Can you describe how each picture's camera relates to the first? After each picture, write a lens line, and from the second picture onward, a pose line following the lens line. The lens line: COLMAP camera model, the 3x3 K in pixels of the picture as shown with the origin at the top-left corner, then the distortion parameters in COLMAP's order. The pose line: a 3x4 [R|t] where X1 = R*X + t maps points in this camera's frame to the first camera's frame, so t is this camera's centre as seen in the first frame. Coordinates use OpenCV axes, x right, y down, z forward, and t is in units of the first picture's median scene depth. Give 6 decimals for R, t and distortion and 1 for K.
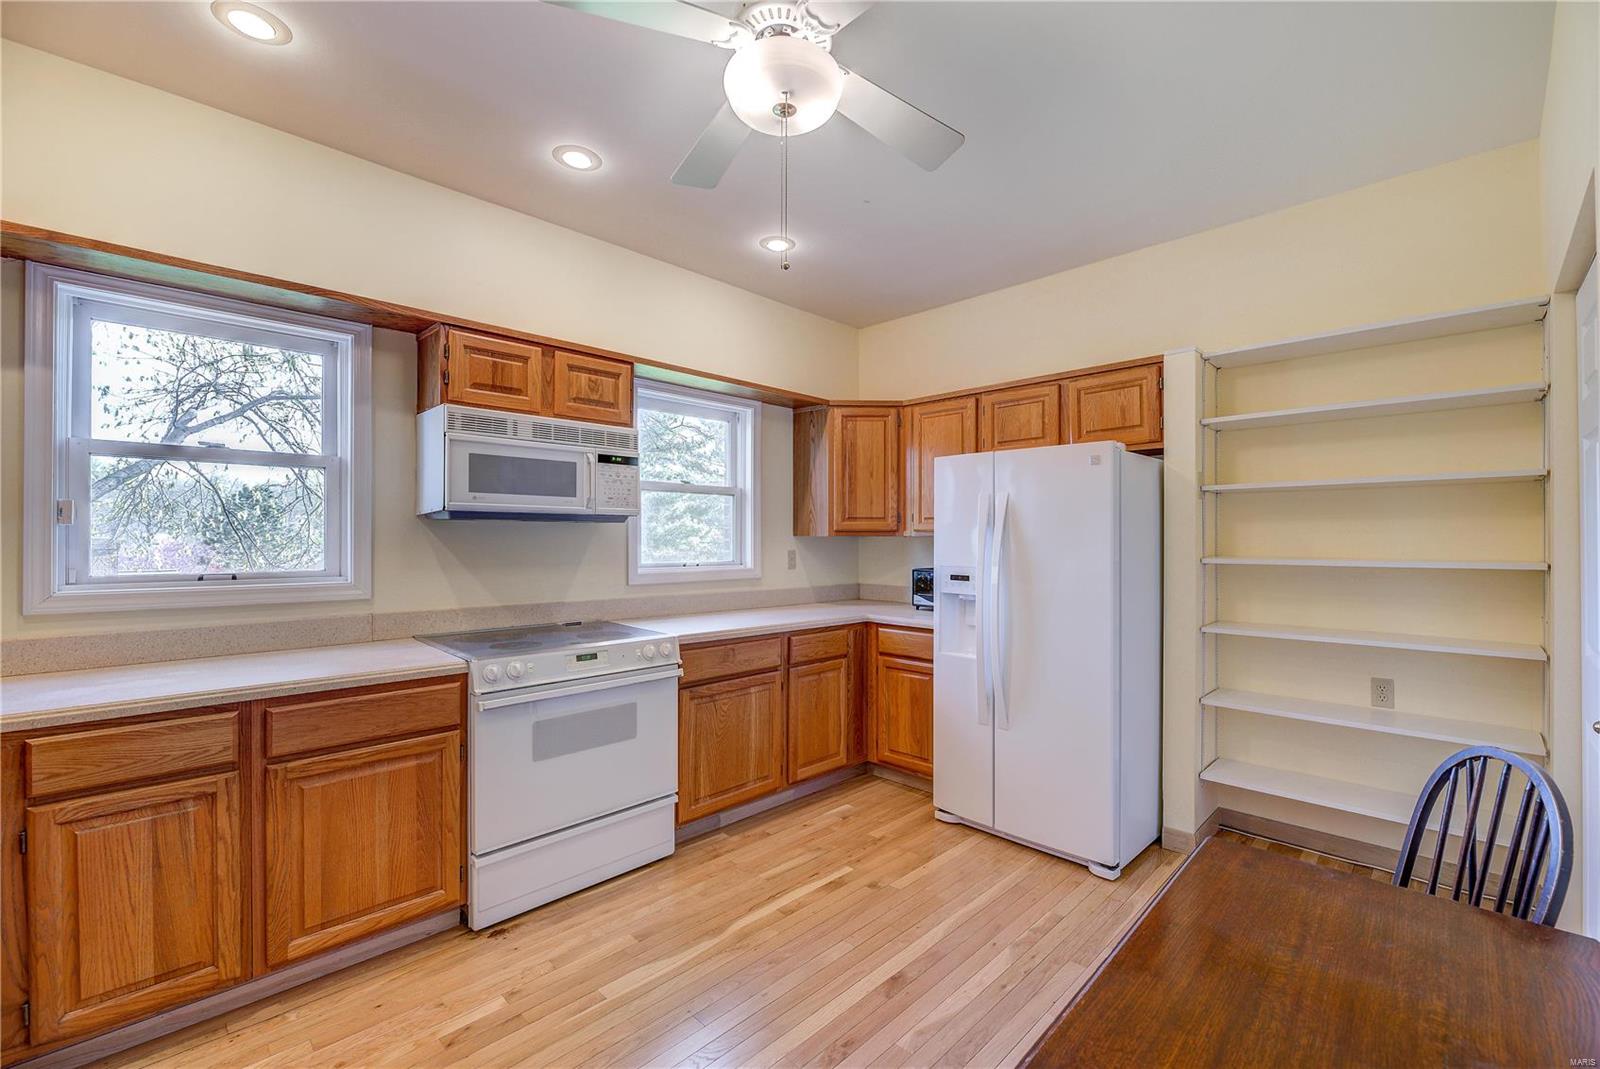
lens RADIAL K [[640.4, 0, 797.2], [0, 640.4, 542.0], [0, 0, 1]] dist [-0.001125, -0.000332]
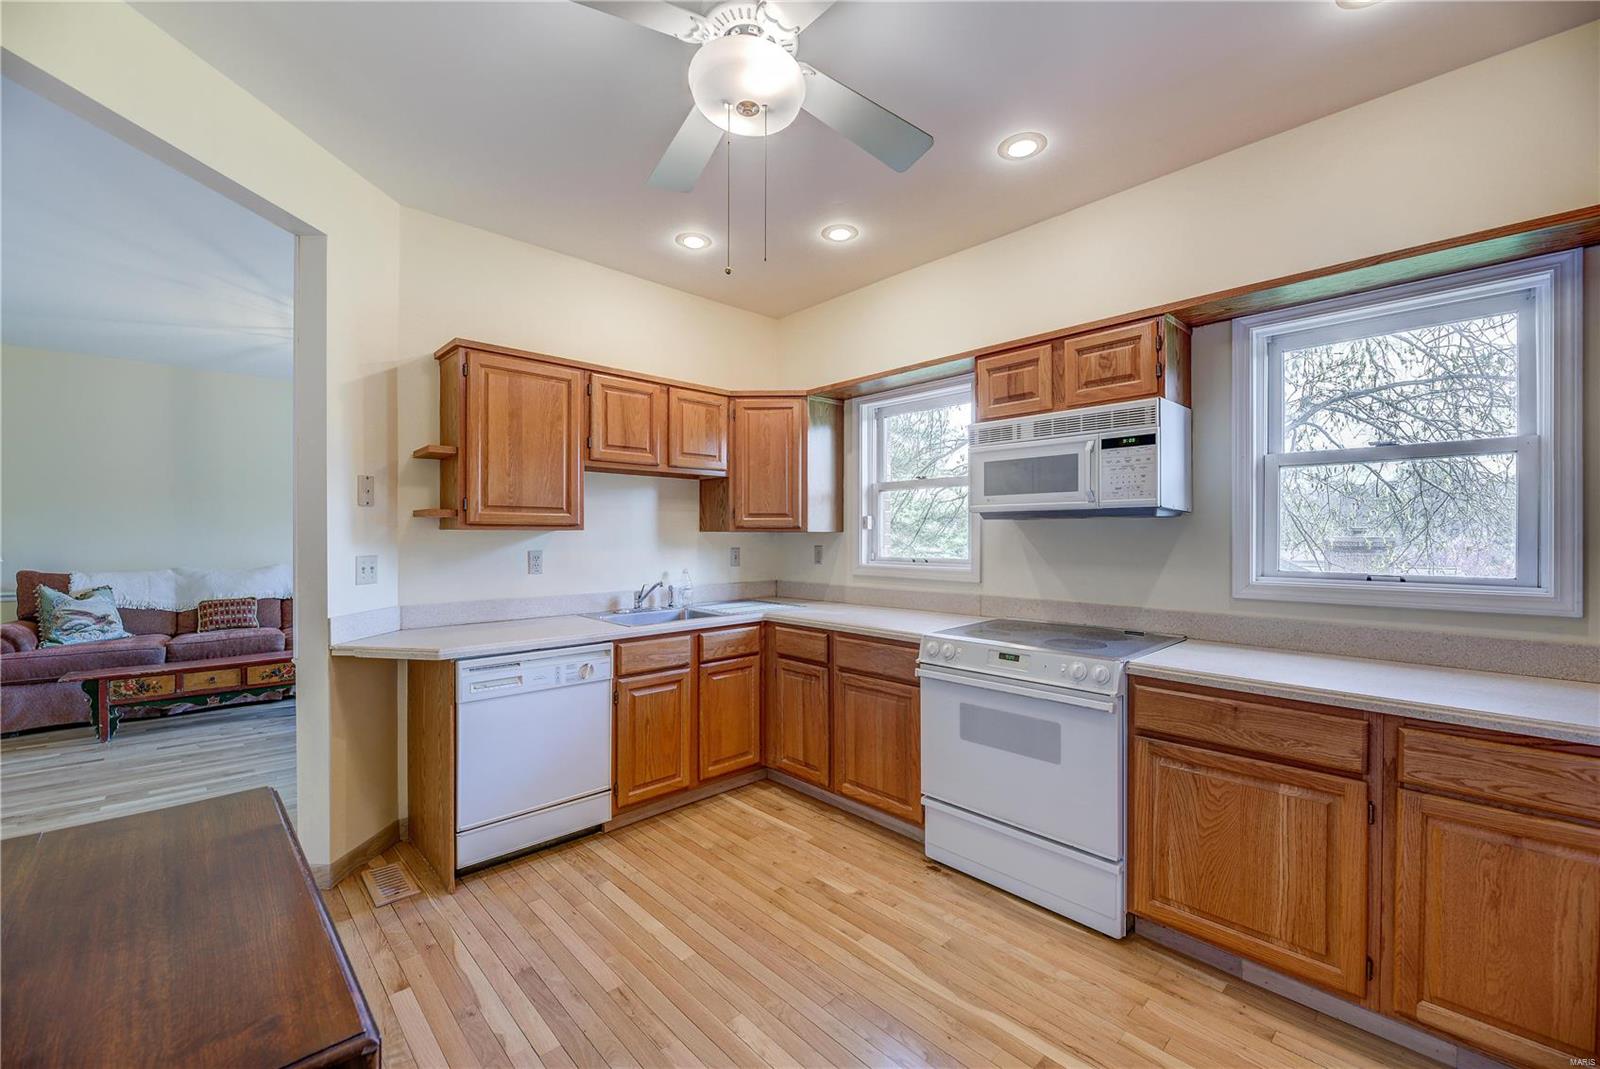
lens RADIAL K [[676.3, 0, 800.0], [0, 676.3, 534.5], [0, 0, 1]] dist [-0.001744, -0.000178]
pose [[-0.023751, -0.005956, -0.999700, 0.645753], [-0.006647, 0.999961, -0.005799, 0.000454], [0.999696, 0.006507, -0.023790, 0.633612]]
